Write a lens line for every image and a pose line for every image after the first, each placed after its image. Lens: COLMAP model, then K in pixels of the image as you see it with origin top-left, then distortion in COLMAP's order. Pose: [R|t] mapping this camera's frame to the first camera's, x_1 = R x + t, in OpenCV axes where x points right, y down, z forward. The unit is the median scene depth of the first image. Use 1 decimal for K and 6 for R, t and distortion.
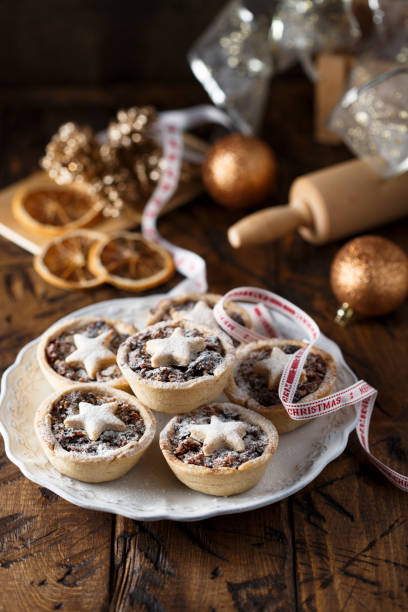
lens RADIAL K [[1916.6, 0, 204.0], [0, 1916.6, 306.0], [0, 0, 1]] dist [-0.182301, 0.151382]
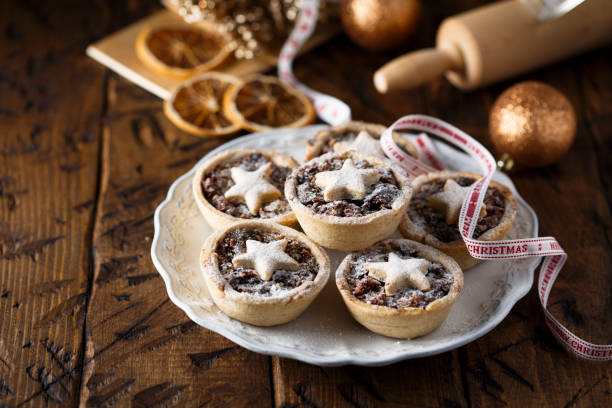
lens RADIAL K [[1916.6, 0, 306.0], [0, 1916.6, 204.0], [0, 0, 1]] dist [-0.182301, 0.151382]
pose [[0.997836, -0.008323, 0.065219, -0.096735], [0.006755, 0.999684, 0.024226, 0.010724], [-0.065400, -0.023733, 0.997577, 0.074158]]
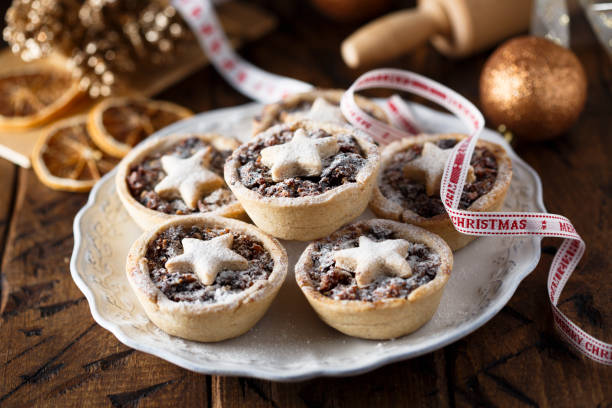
lens RADIAL K [[1916.6, 0, 306.0], [0, 1916.6, 204.0], [0, 0, 1]] dist [-0.182301, 0.151382]
pose [[0.993047, -0.109261, 0.043806, -0.048308], [0.109780, 0.993909, -0.009619, 0.049382], [-0.042488, 0.014361, 0.998994, 0.247672]]
